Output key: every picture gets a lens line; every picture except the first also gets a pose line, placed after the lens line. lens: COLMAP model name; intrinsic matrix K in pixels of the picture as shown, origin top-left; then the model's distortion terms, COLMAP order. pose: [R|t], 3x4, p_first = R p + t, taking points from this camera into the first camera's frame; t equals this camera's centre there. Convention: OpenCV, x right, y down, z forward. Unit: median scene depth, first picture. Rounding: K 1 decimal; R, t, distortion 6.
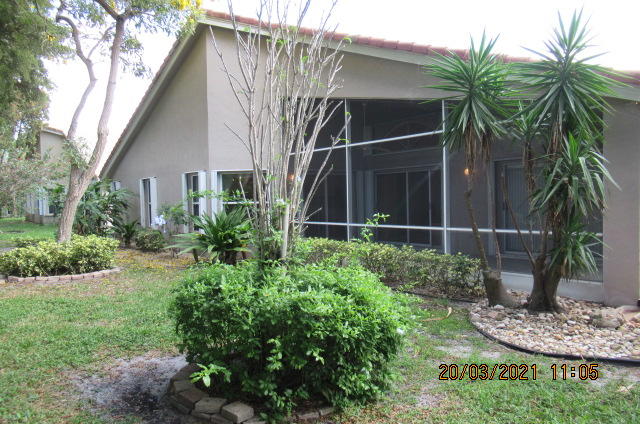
lens RADIAL K [[479.7, 0, 318.7], [0, 479.7, 215.4], [0, 0, 1]] dist [-0.003067, -0.002750]
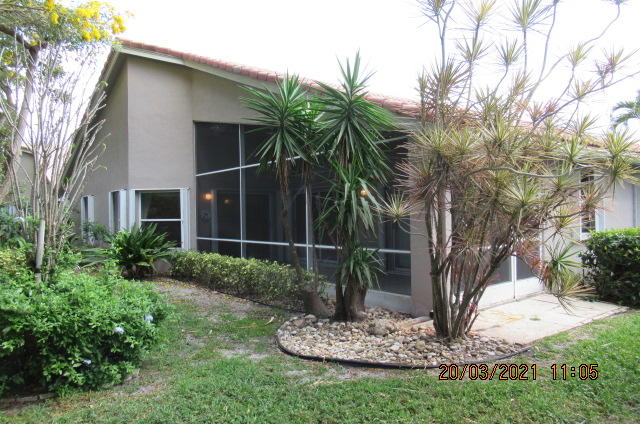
lens RADIAL K [[476.2, 0, 320.5], [0, 476.2, 217.5], [0, 0, 1]] dist [-0.008069, -0.001765]
pose [[0.999525, 0.018227, -0.024858, 0.321157], [-0.019326, 0.998814, -0.044685, 0.011792], [0.024014, 0.045145, 0.998692, -0.061266]]
